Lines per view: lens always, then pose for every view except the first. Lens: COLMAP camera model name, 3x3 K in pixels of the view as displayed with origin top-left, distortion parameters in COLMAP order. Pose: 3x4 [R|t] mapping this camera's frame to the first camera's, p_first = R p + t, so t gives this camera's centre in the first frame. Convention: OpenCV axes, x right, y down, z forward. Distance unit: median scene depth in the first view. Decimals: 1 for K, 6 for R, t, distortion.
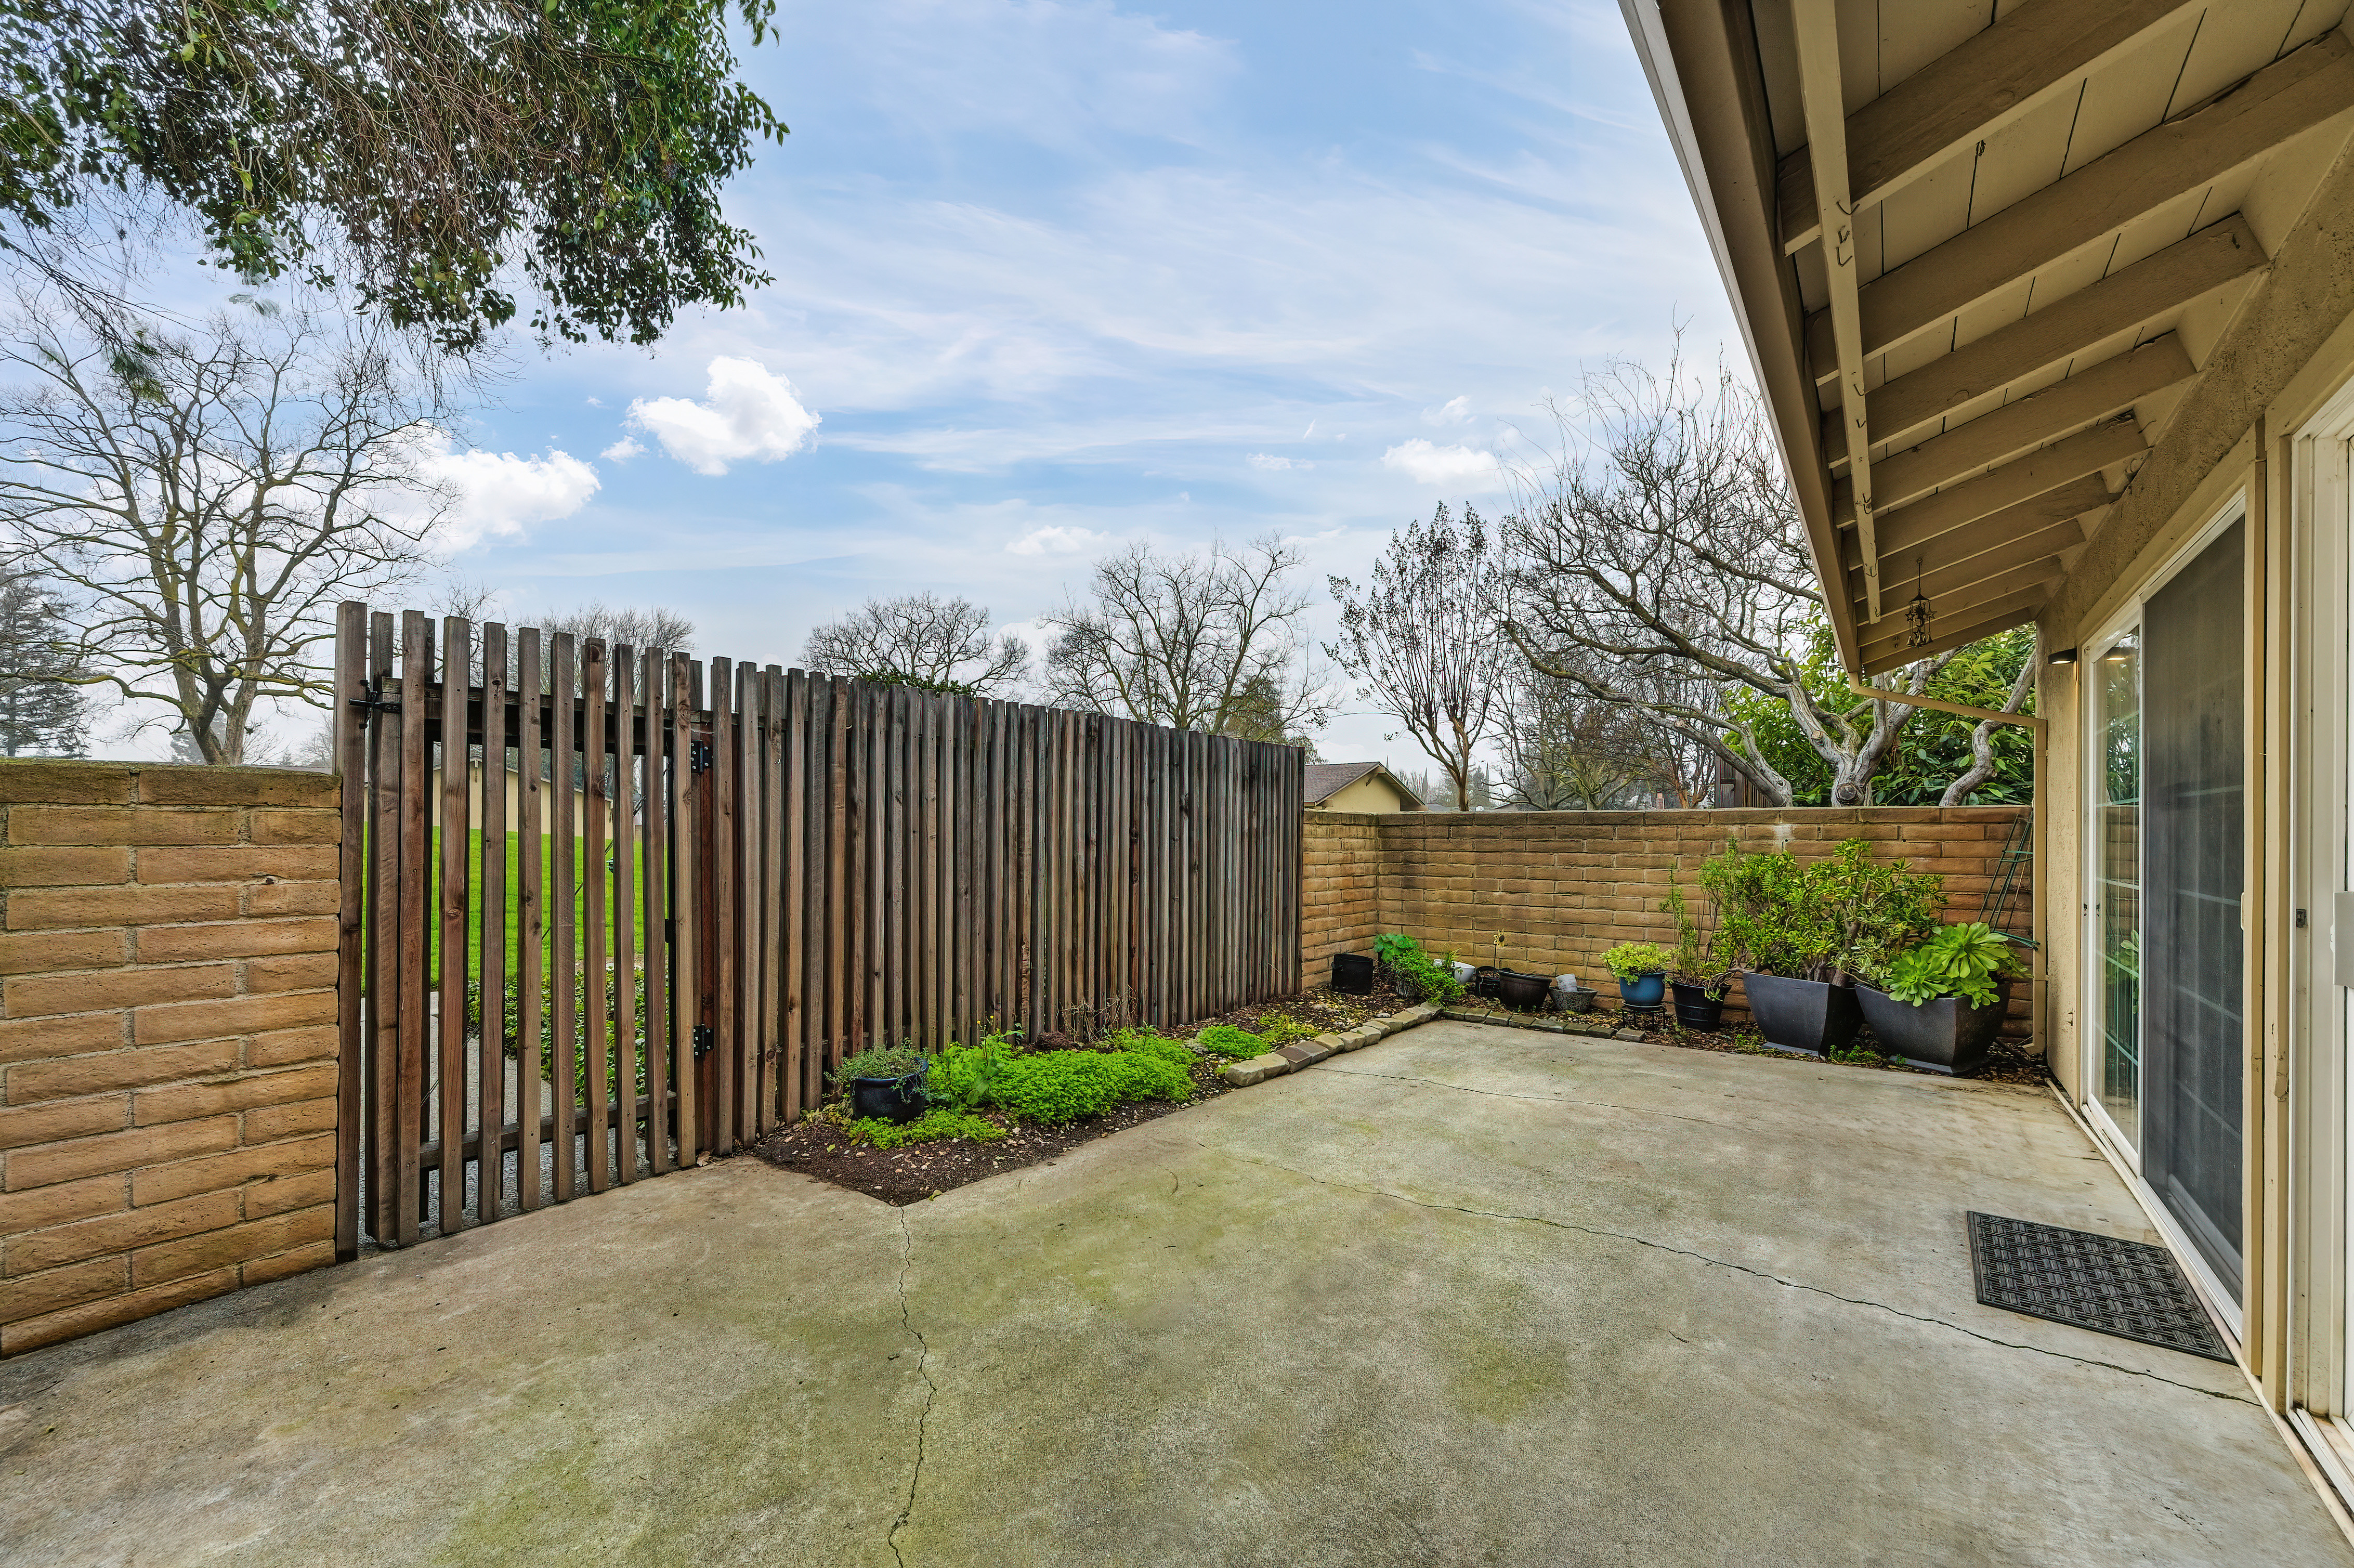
lens RADIAL K [[940.3, 0, 1178.6], [0, 940.3, 828.2], [0, 0, 1]] dist [-0.003763, -0.000148]
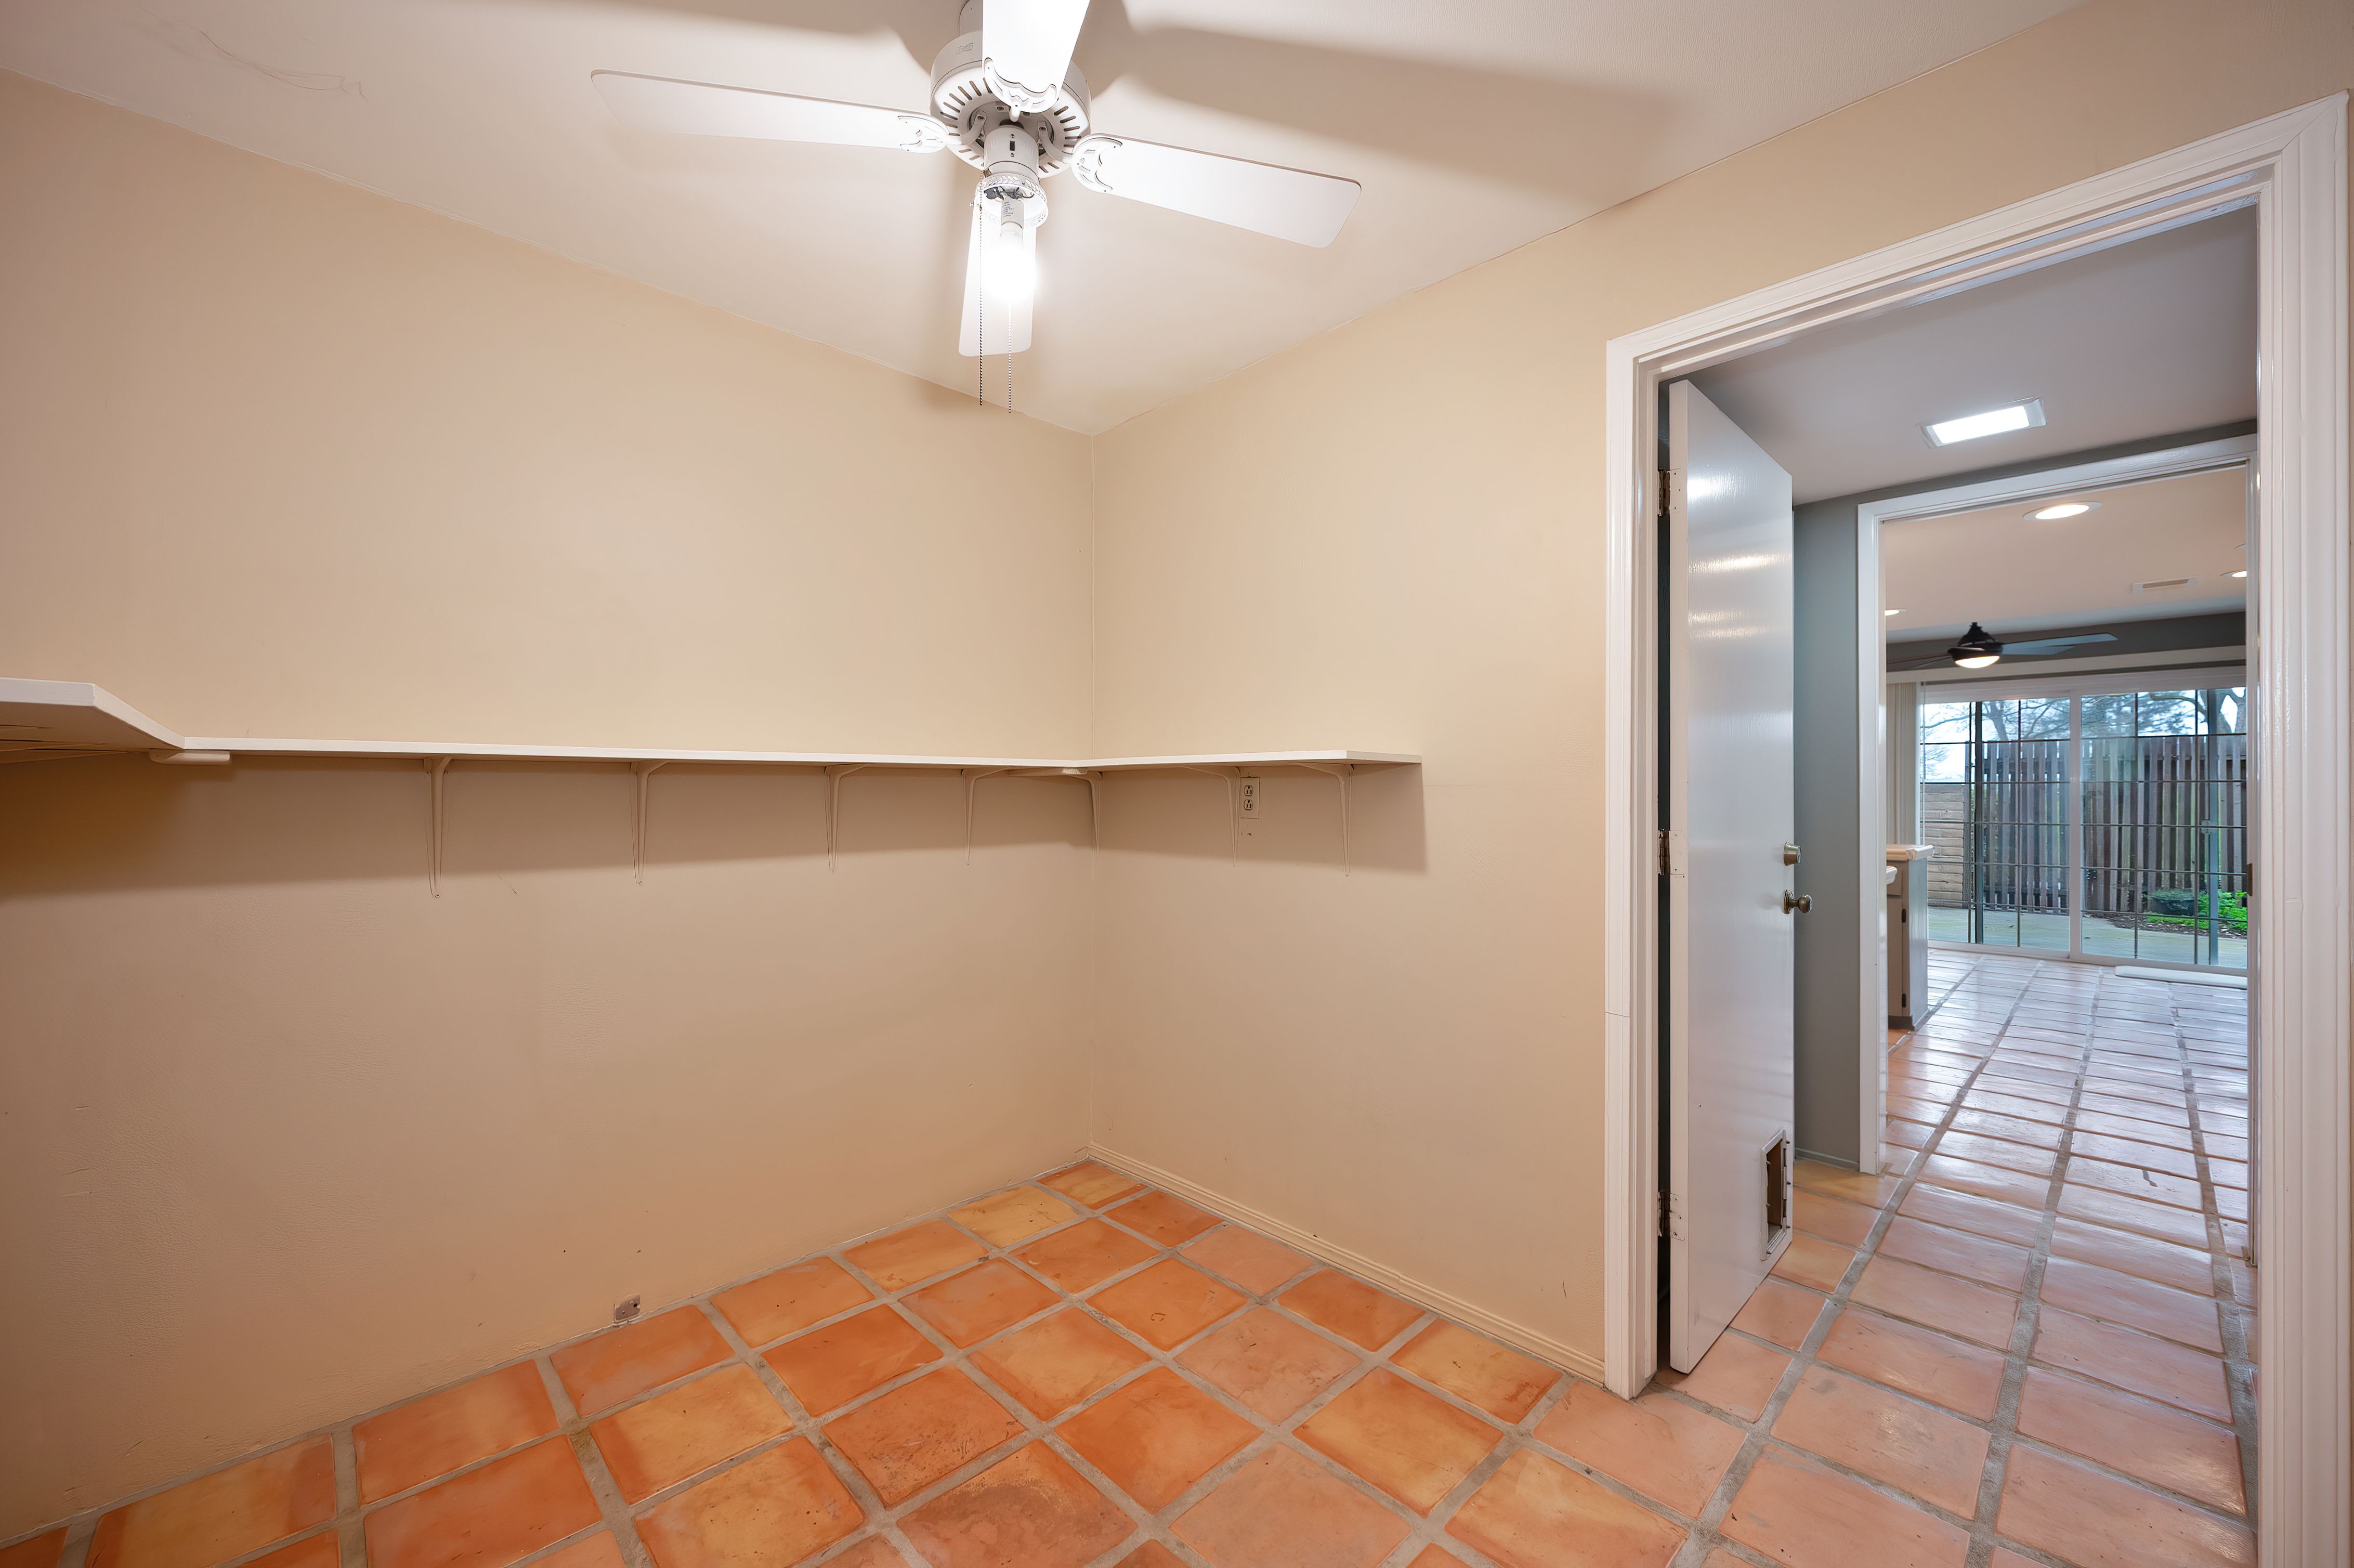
lens RADIAL K [[915.4, 0, 1184.0], [0, 915.4, 793.8], [0, 0, 1]] dist [-0.001056, 0.000123]
pose [[-0.141108, 0.000471, -0.989994, 1.941239], [-0.007003, 0.999974, 0.001474, -0.001237], [0.989970, 0.007141, -0.141101, -0.983660]]
